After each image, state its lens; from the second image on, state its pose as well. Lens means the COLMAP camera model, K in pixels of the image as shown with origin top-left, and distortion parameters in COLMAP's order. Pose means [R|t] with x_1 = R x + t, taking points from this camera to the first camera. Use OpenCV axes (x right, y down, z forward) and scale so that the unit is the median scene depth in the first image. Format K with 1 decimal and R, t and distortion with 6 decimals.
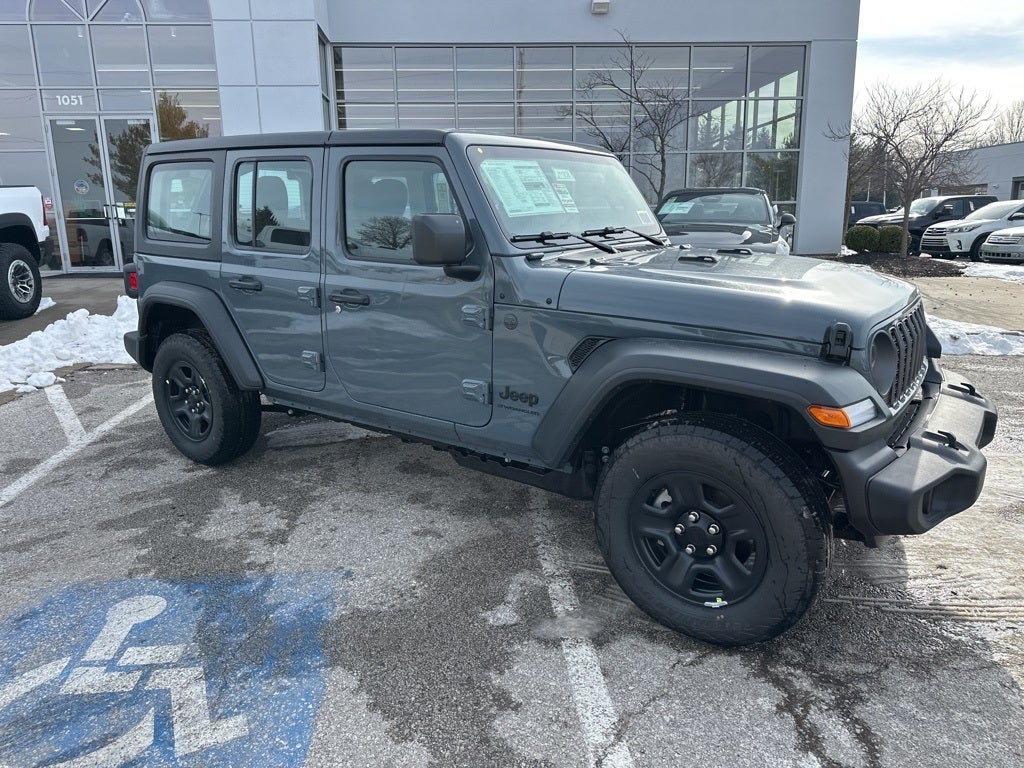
lens RADIAL K [[713.9, 0, 509.6], [0, 713.9, 384.6], [0, 0, 1]] dist [0.040220, -0.041976]
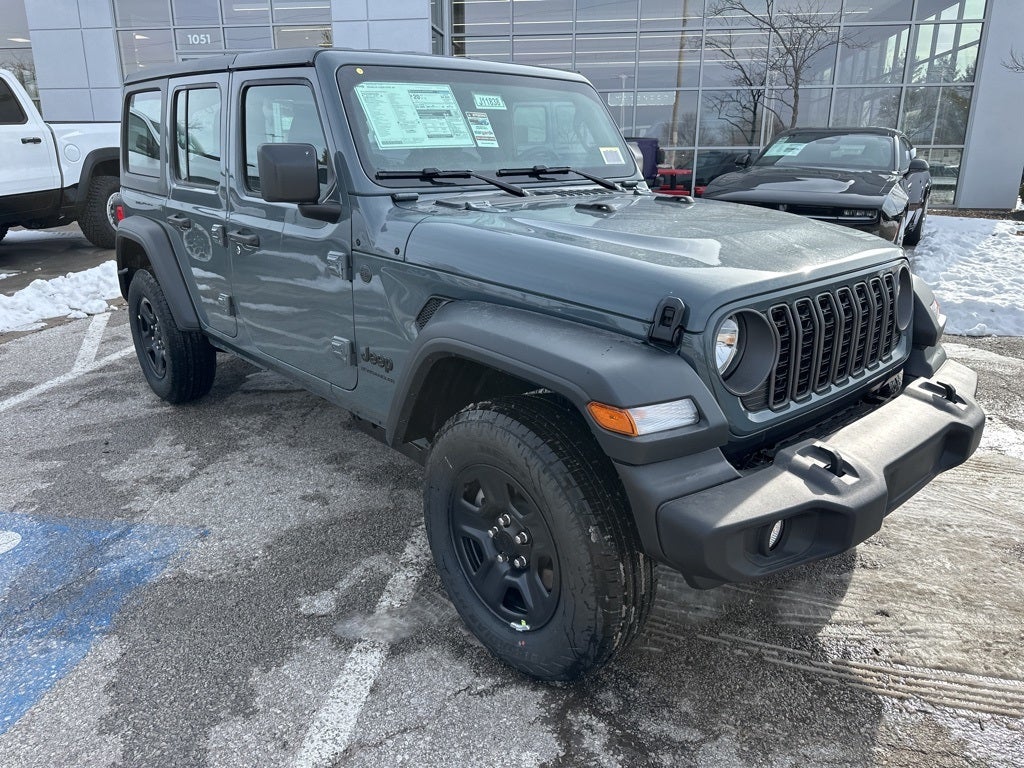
lens RADIAL K [[717.7, 0, 512.0], [0, 717.7, 384.0], [0, 0, 1]] dist [0.027306, -0.030347]
pose [[0.976761, 0.077069, -0.199995, 0.338556], [-0.062465, 0.994968, 0.078339, -0.031363], [0.205026, -0.064025, 0.976660, 0.163838]]
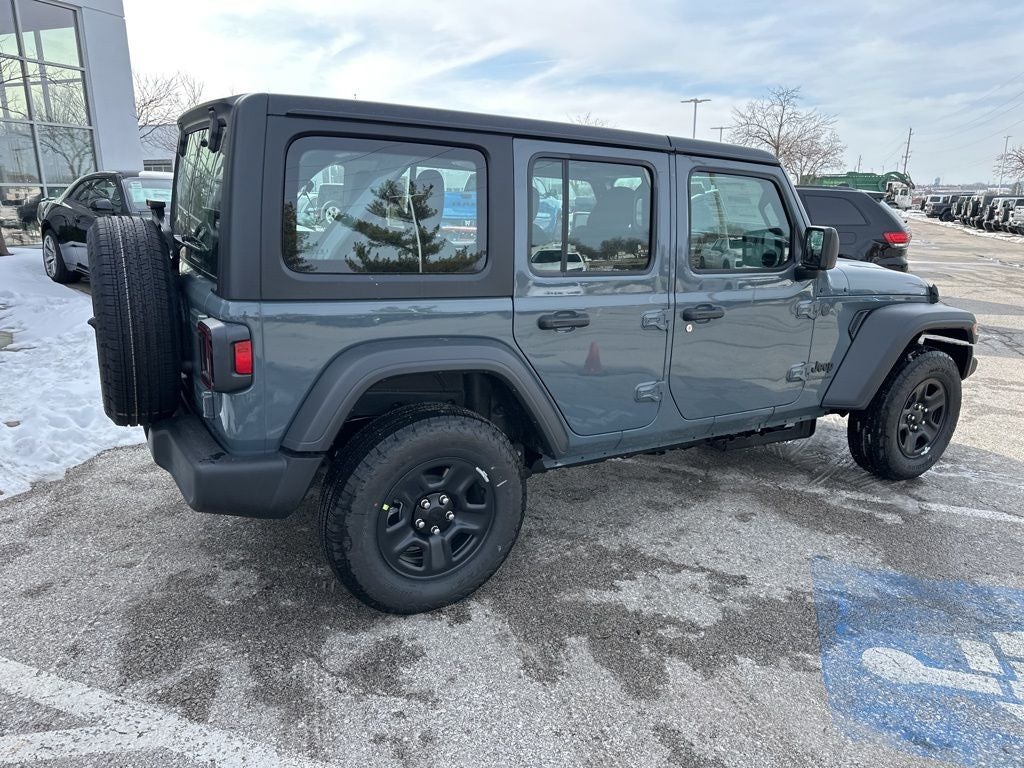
lens RADIAL K [[717.7, 0, 512.0], [0, 717.7, 384.0], [0, 0, 1]] dist [0.027306, -0.030347]
pose [[0.403214, -0.209077, 0.890902, -1.317986], [0.186927, 0.971841, 0.143470, -0.236531], [-0.895811, 0.108684, 0.430942, 0.896719]]
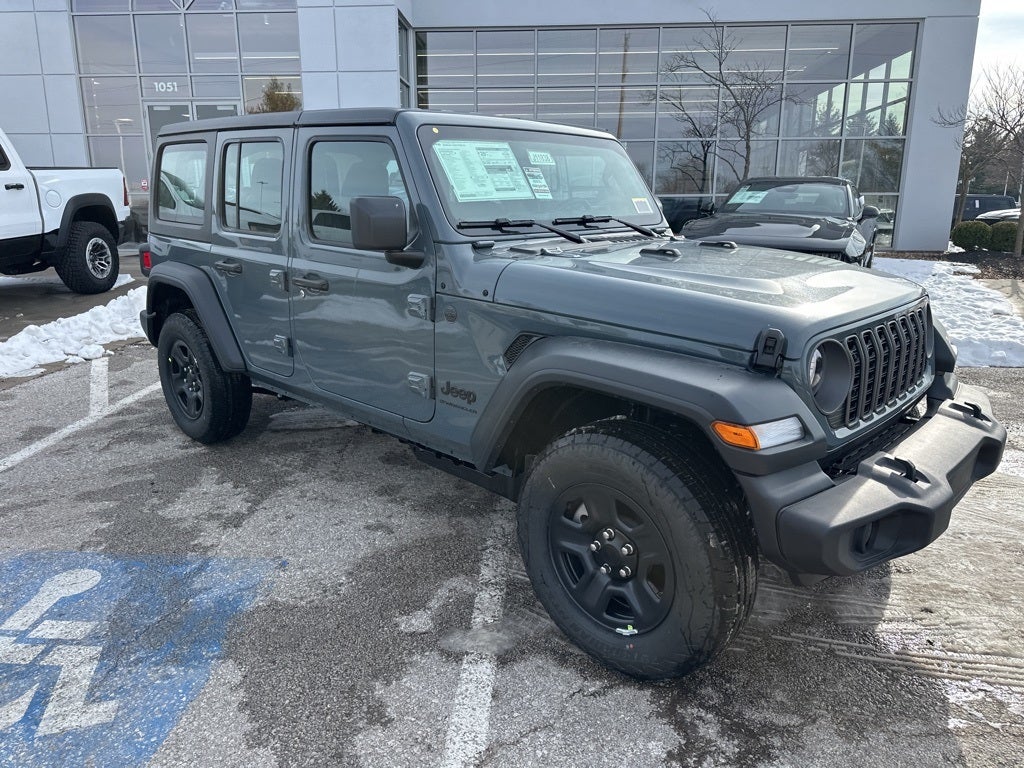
lens RADIAL K [[714.9, 0, 511.1], [0, 714.9, 388.7], [0, 0, 1]] dist [0.039480, -0.041358]
pose [[0.990271, 0.049359, -0.130106, 0.196448], [-0.046684, 0.998632, 0.023534, -0.013456], [0.131089, -0.017231, 0.991221, 0.066832]]
